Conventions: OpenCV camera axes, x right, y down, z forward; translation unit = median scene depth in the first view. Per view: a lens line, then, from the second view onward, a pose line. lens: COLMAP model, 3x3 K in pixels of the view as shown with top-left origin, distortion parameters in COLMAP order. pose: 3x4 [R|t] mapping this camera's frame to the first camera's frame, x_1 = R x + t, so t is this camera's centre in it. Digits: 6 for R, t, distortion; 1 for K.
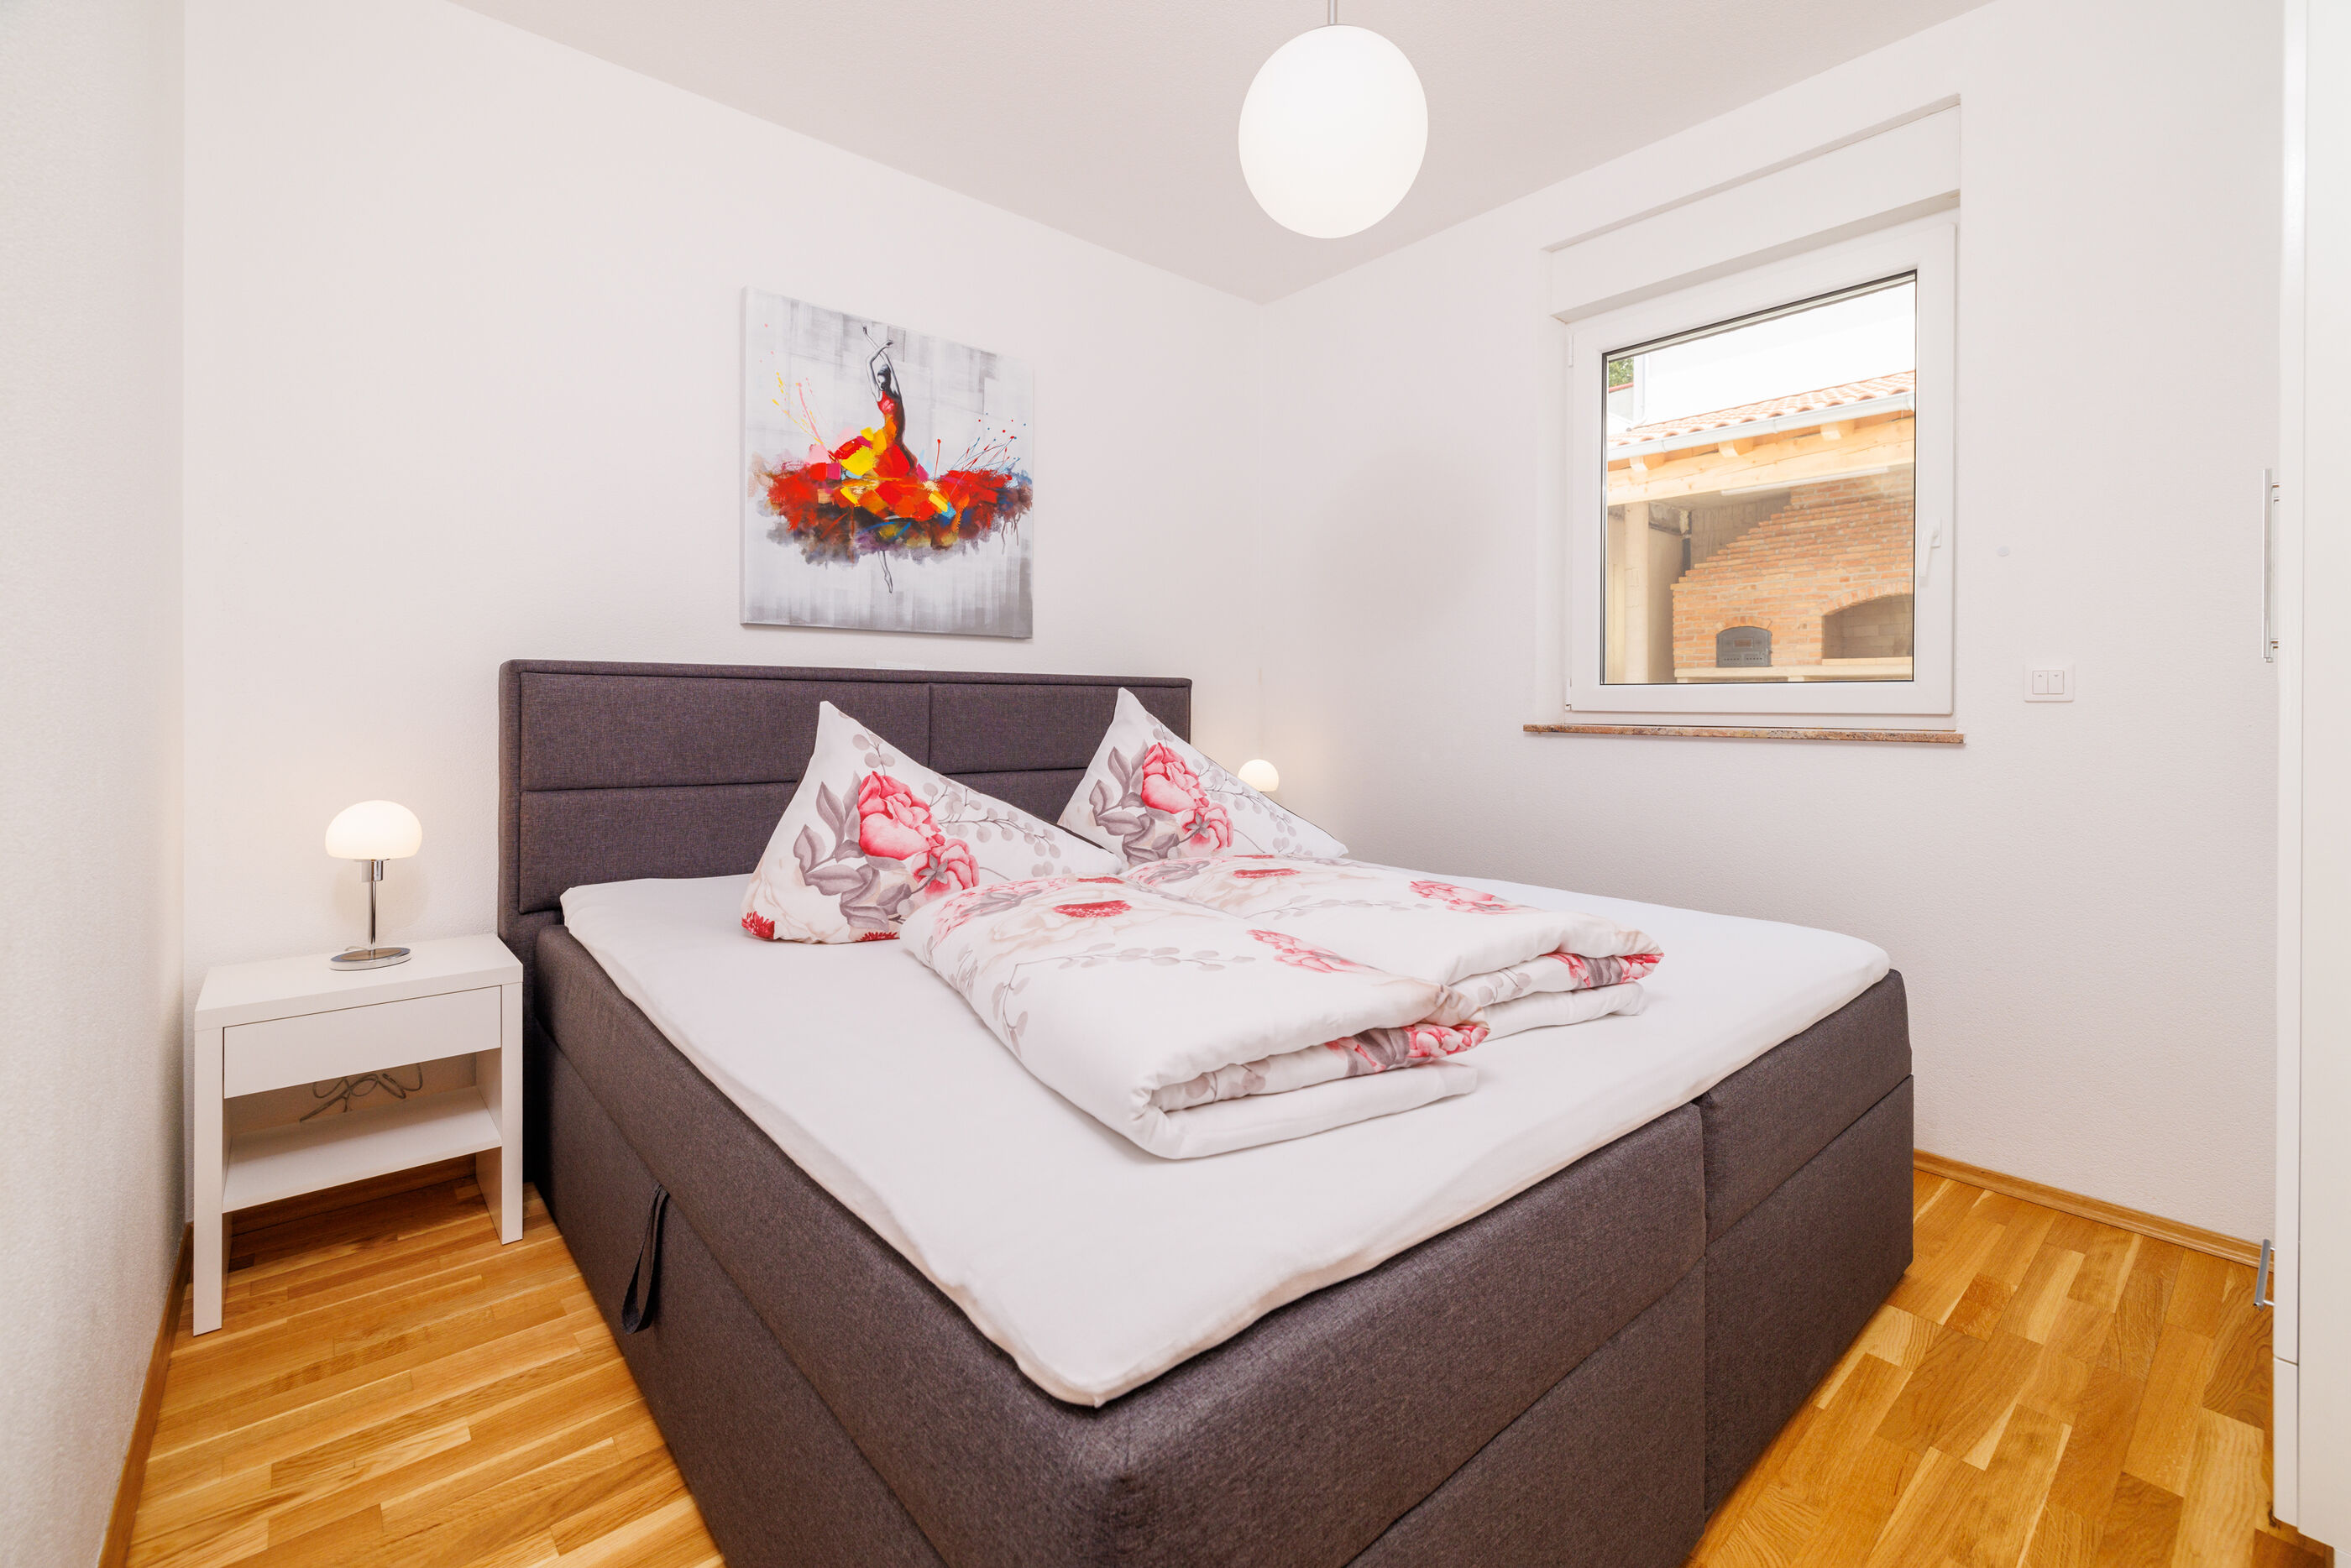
lens RADIAL K [[1002.2, 0, 1216.6], [0, 1002.2, 718.5], [0, 0, 1]] dist [0.001051, -0.000026]
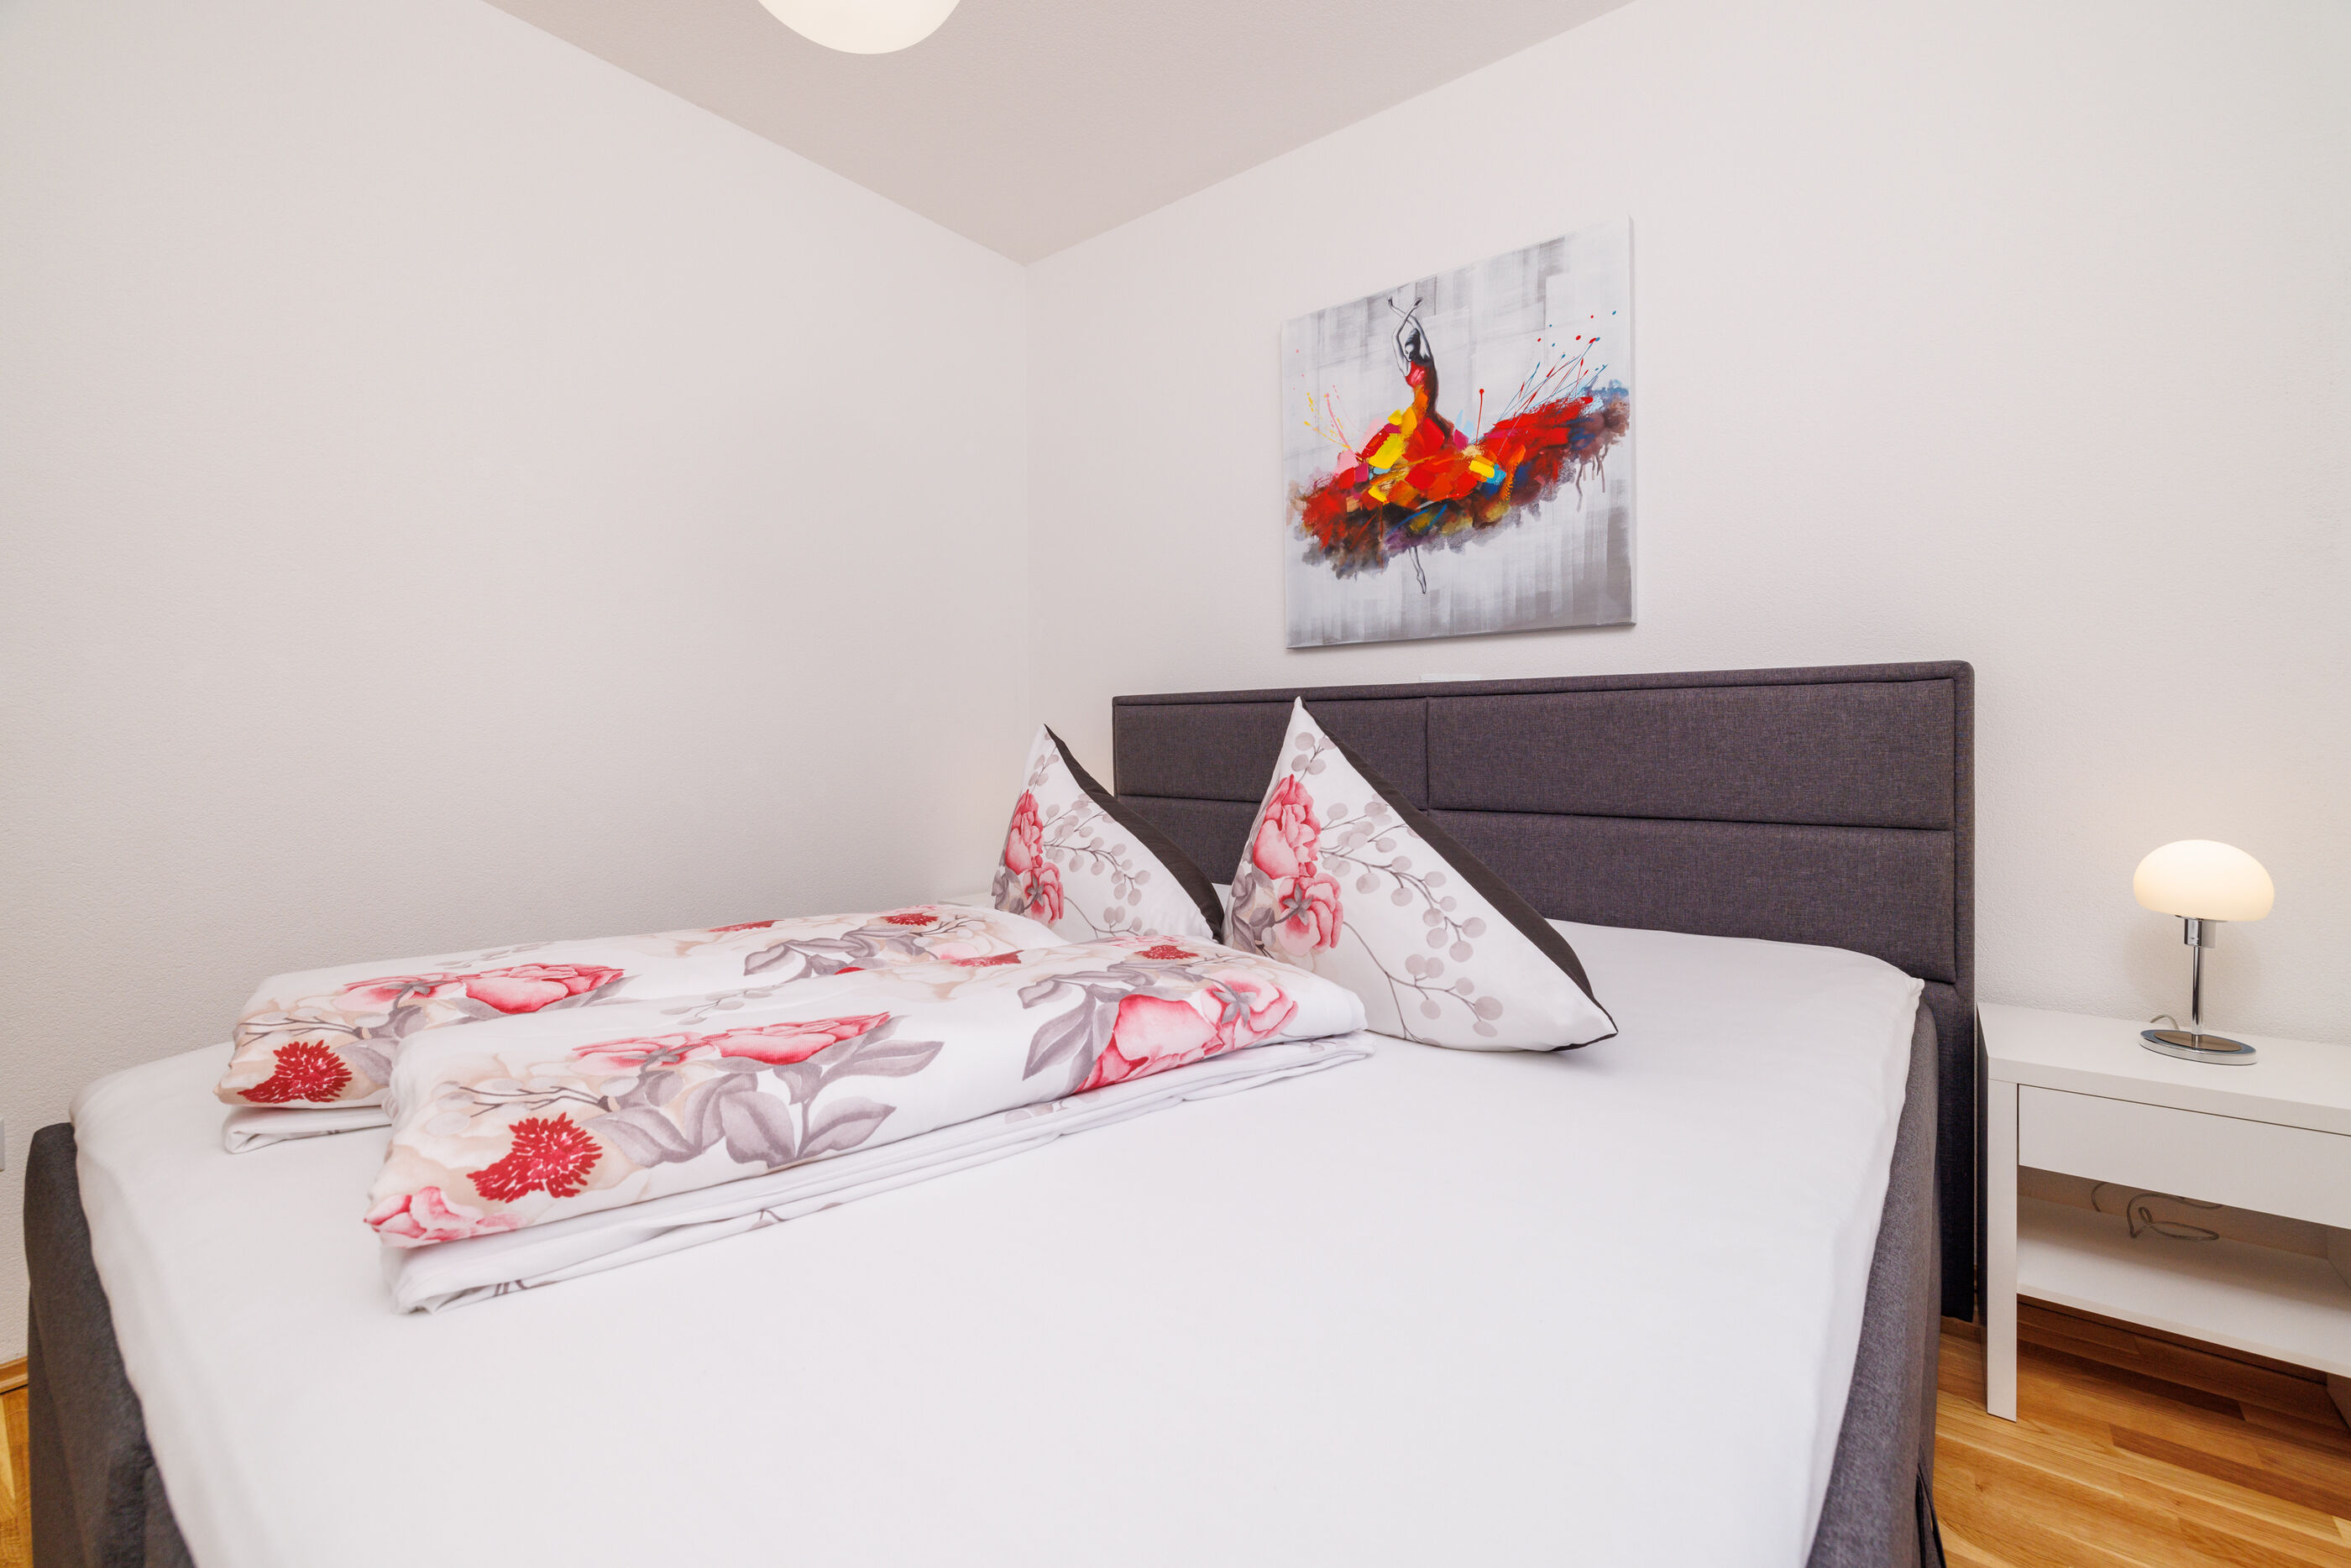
lens RADIAL K [[1002.2, 0, 1175.5], [0, 1002.2, 757.9], [0, 0, 1]] dist [0.001051, -0.000026]
pose [[0.166724, 0.016792, -0.985861, 0.492527], [-0.001769, 0.999858, 0.016732, 0.001034], [0.986002, -0.001045, 0.166731, 0.656348]]
